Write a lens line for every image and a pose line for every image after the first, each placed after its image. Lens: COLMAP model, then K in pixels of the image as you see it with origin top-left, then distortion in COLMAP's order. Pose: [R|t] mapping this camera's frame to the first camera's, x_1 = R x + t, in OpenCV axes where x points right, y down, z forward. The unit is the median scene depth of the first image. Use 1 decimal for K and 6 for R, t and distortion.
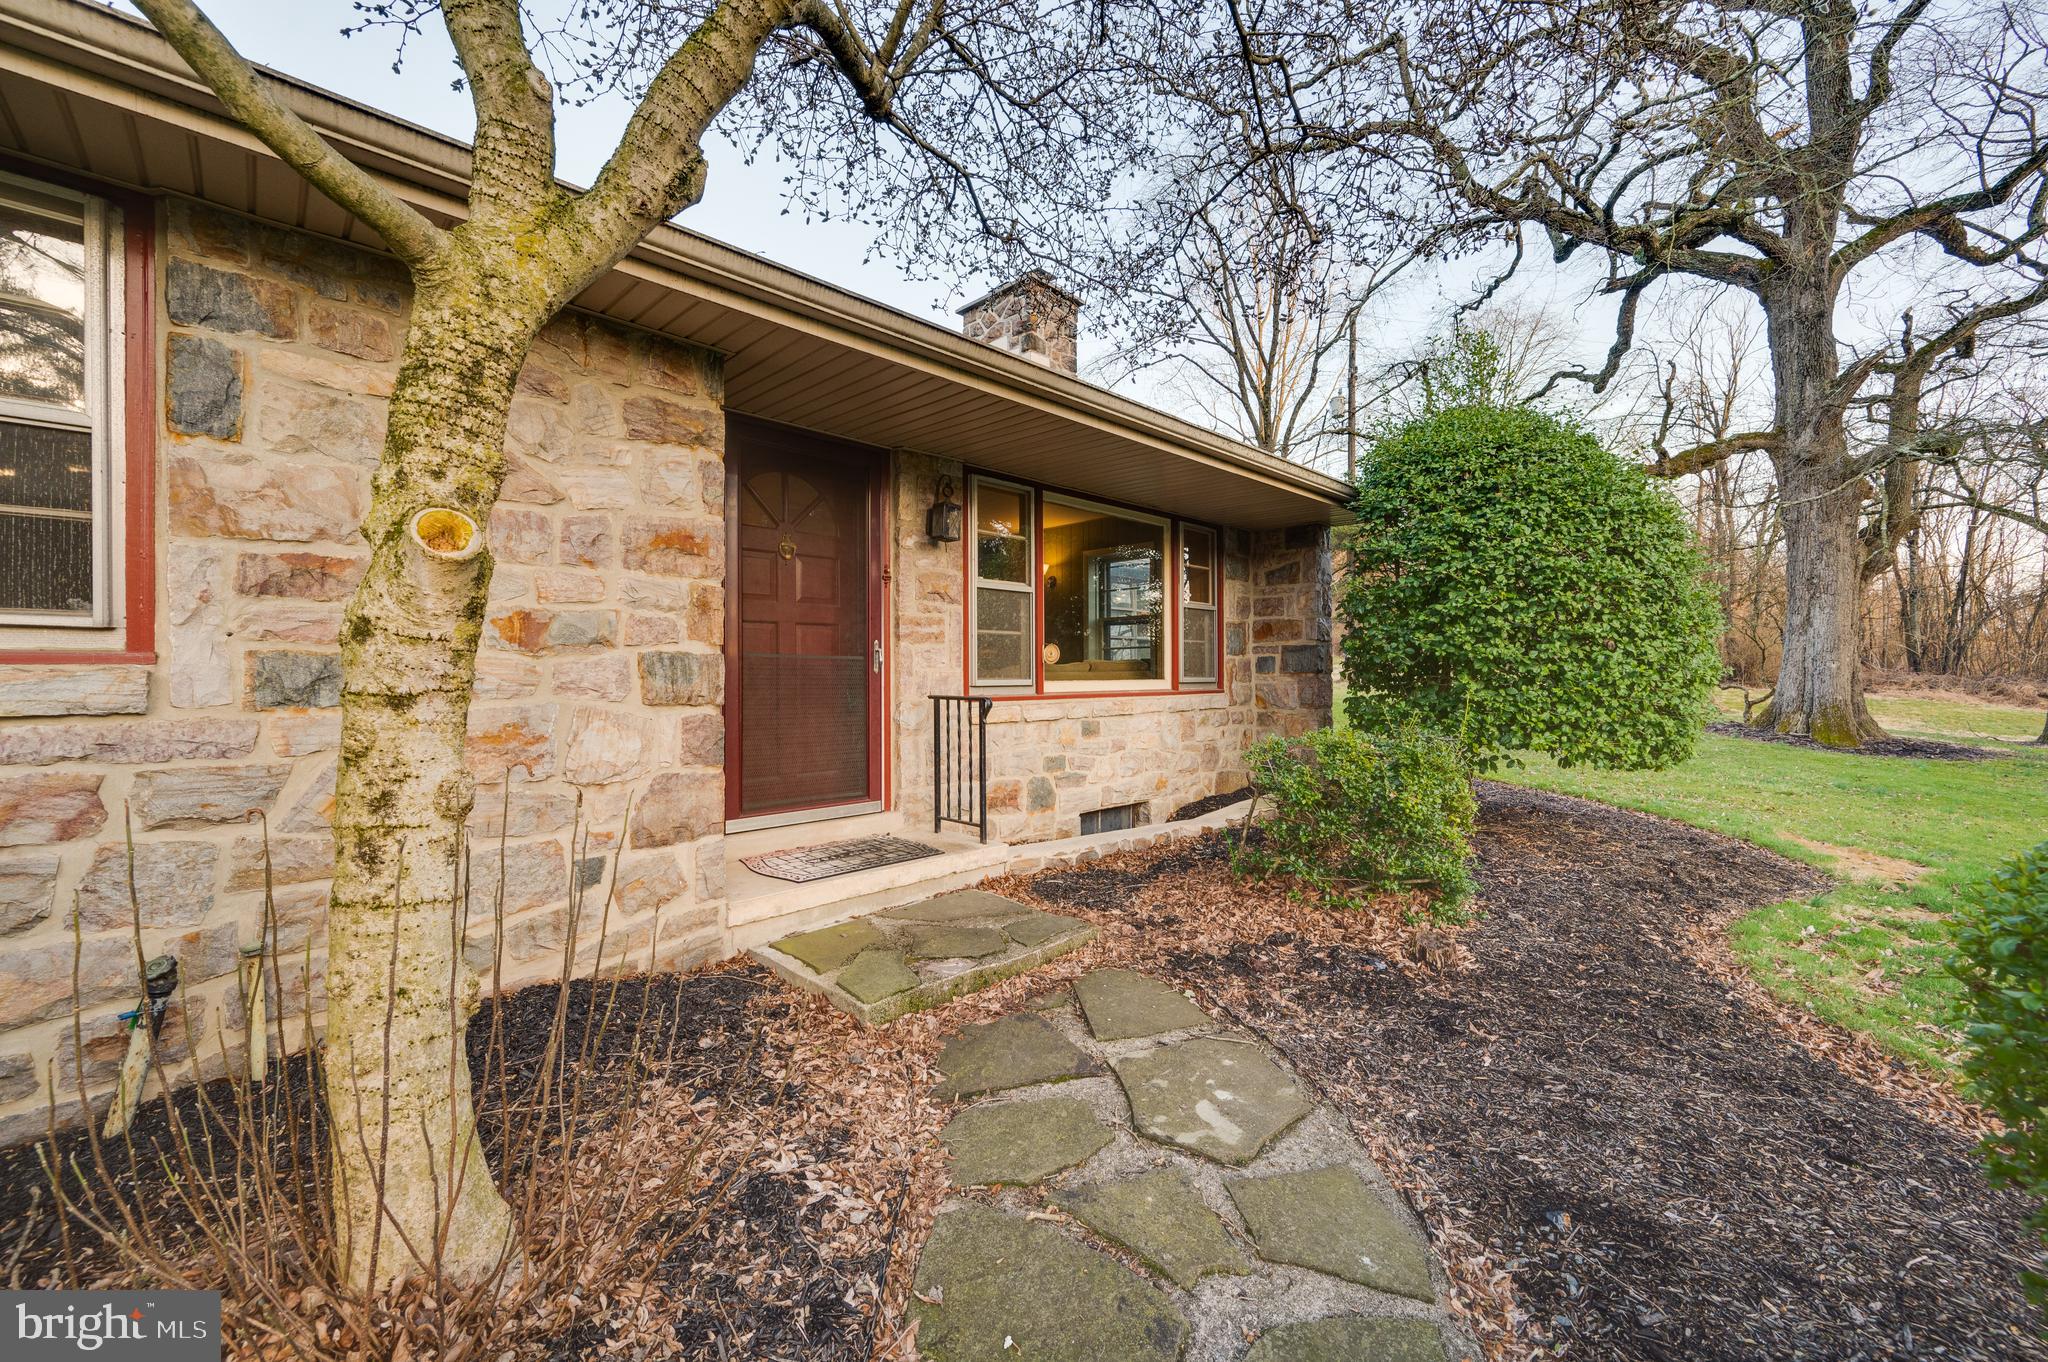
lens RADIAL K [[809.4, 0, 1024.0], [0, 809.4, 681.0], [0, 0, 1]] dist [0.000286, -0.000124]
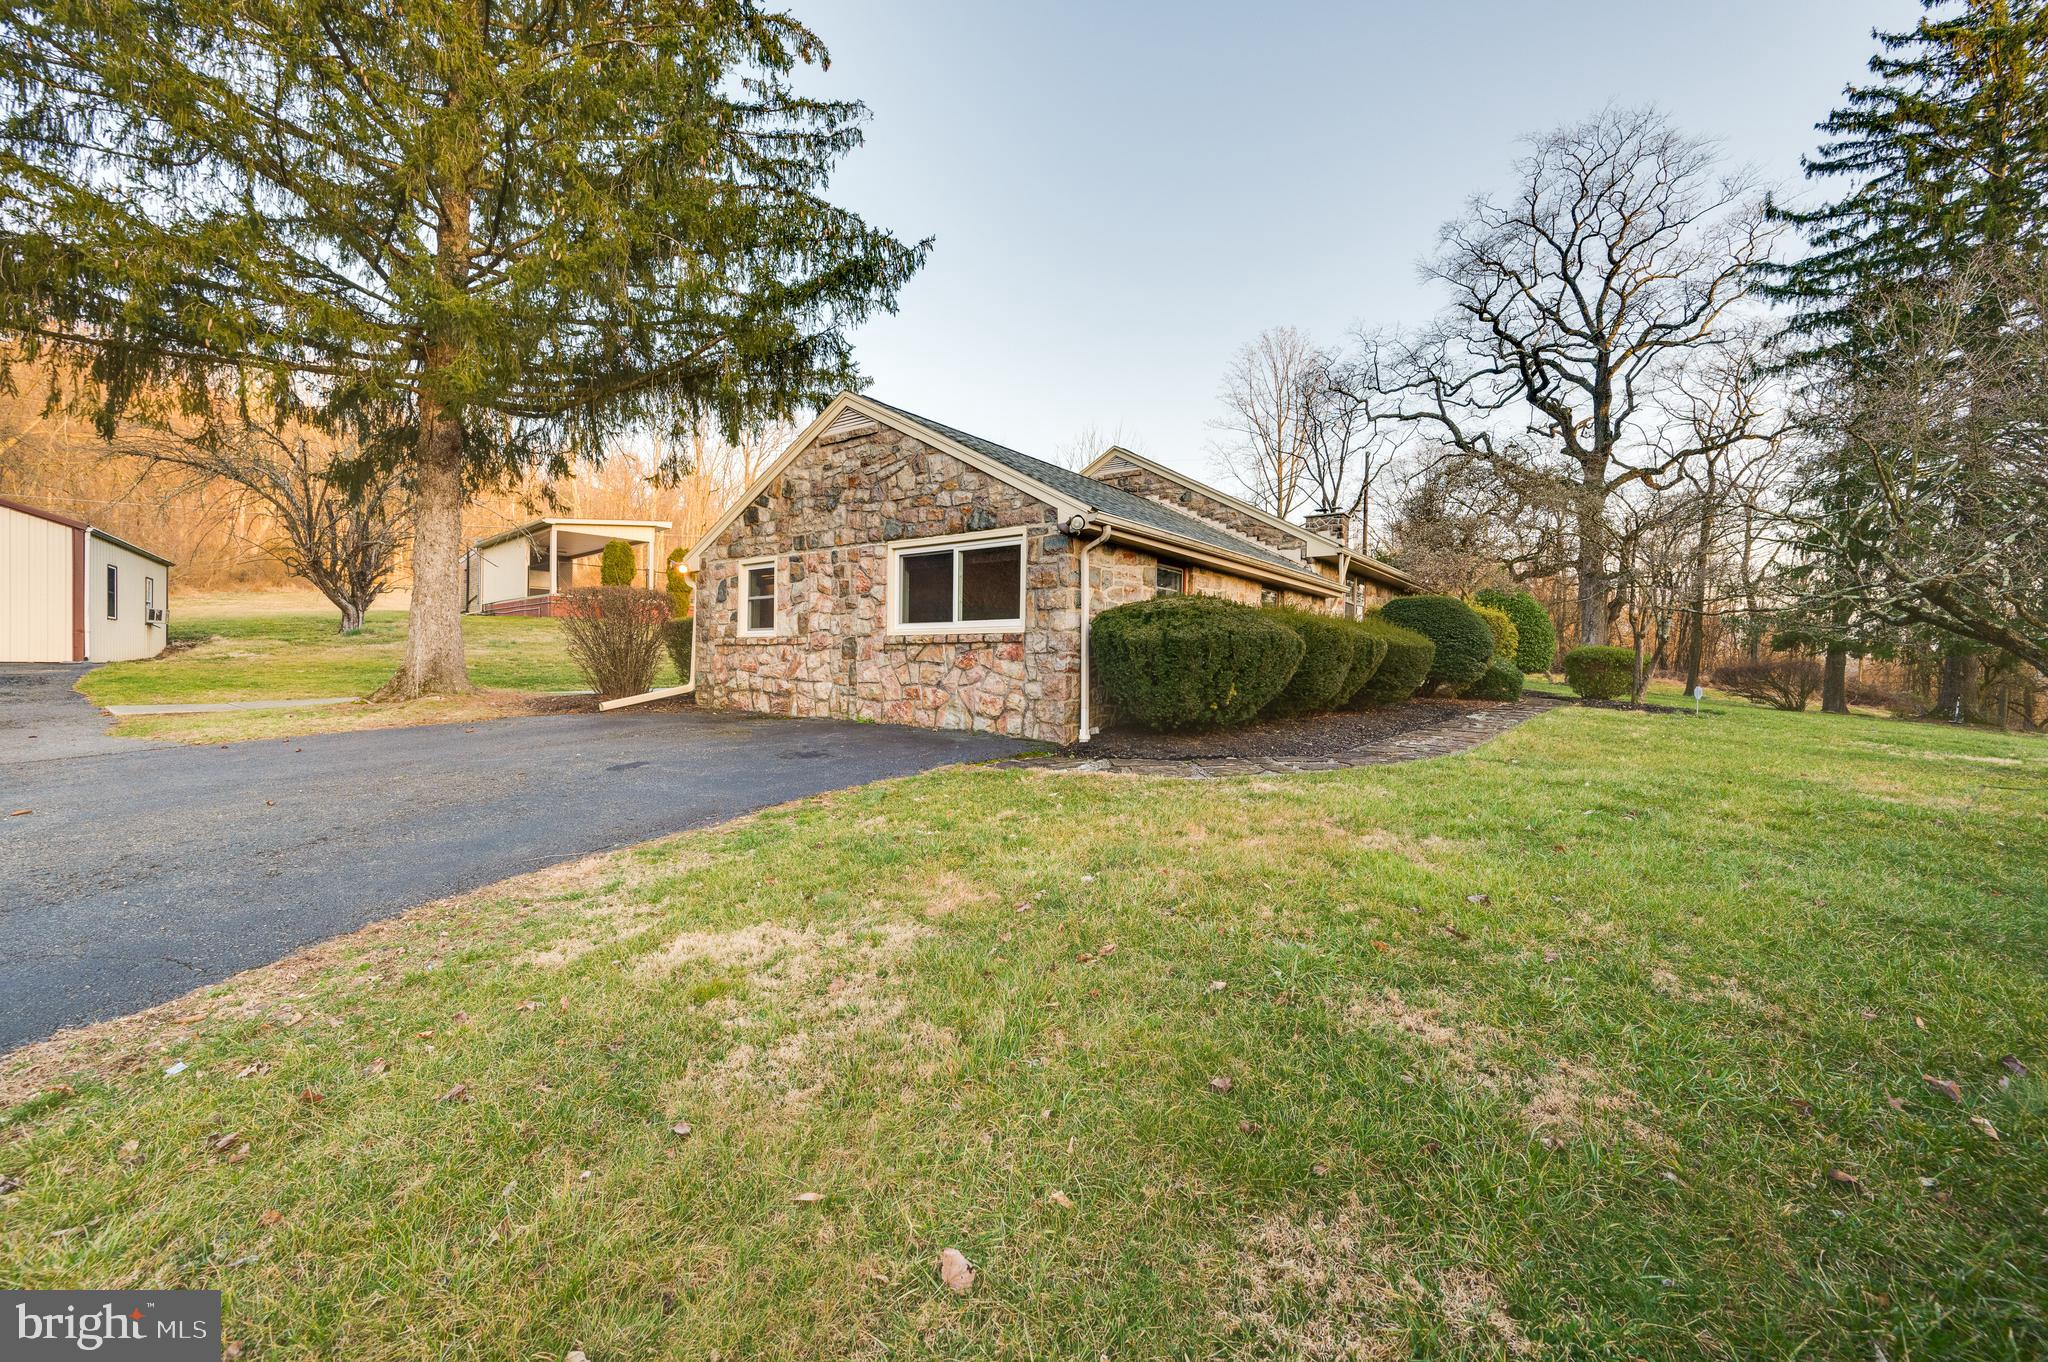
lens RADIAL K [[809.4, 0, 1024.0], [0, 809.4, 681.0], [0, 0, 1]] dist [0.000286, -0.000124]
pose [[0.989475, 0.014081, 0.144017, -1.118691], [-0.014989, 0.999874, 0.005222, 0.069420], [-0.143925, -0.007326, 0.989561, -1.222257]]
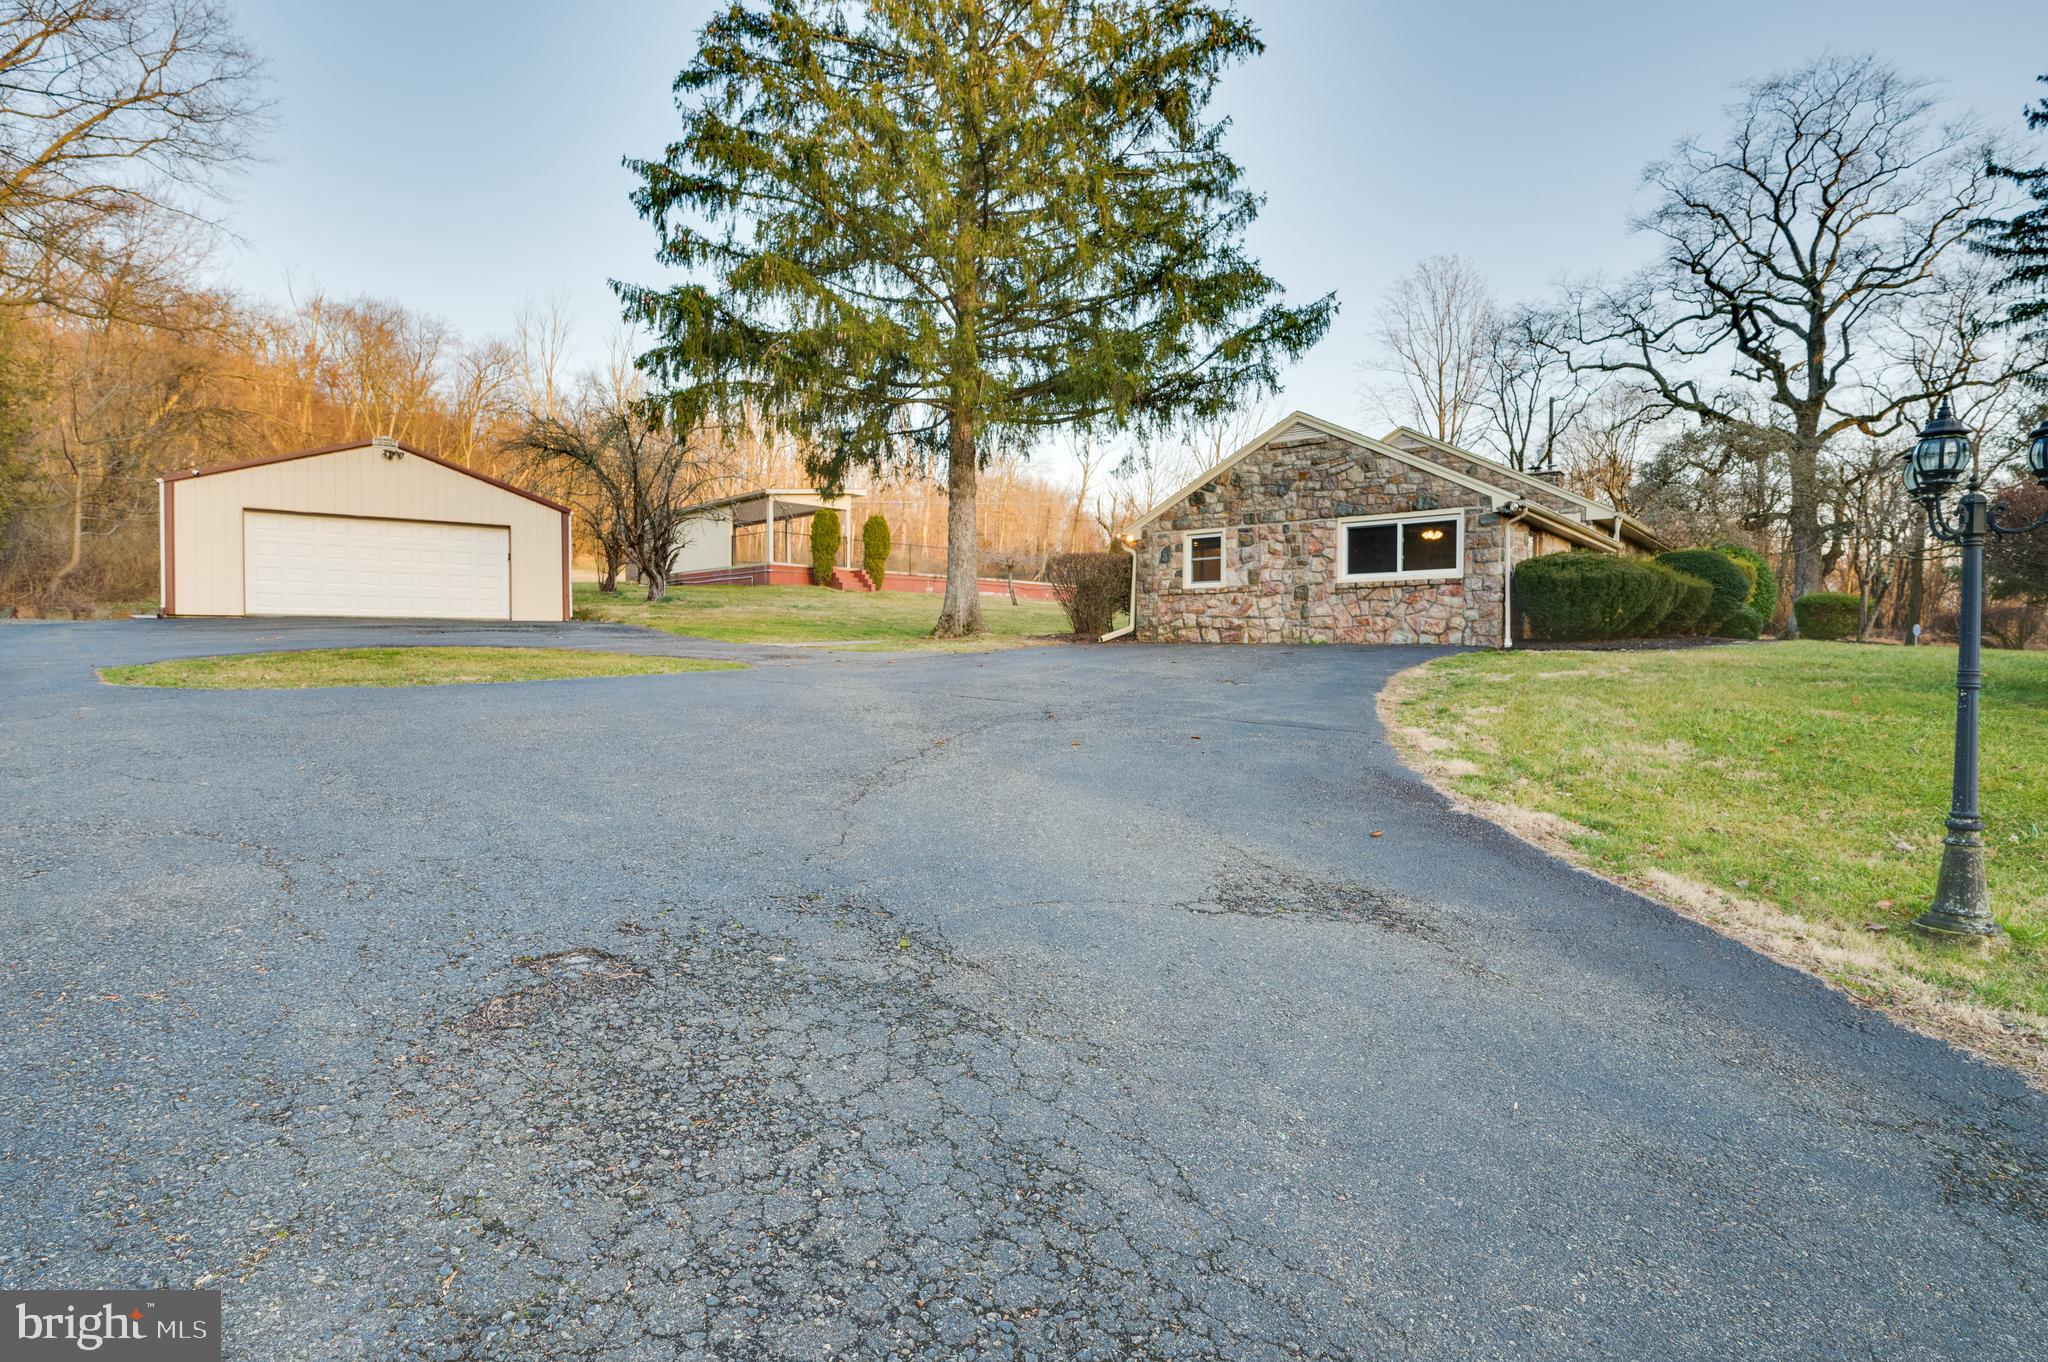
lens RADIAL K [[1011.5, 0, 1024.0], [0, 1011.5, 681.0], [0, 0, 1]] dist [0.003458, -0.000047]
pose [[0.993305, 0.000781, 0.115523, -1.714518], [-0.003040, 0.999808, 0.019376, 0.139864], [-0.115486, -0.019597, 0.993116, -1.764693]]
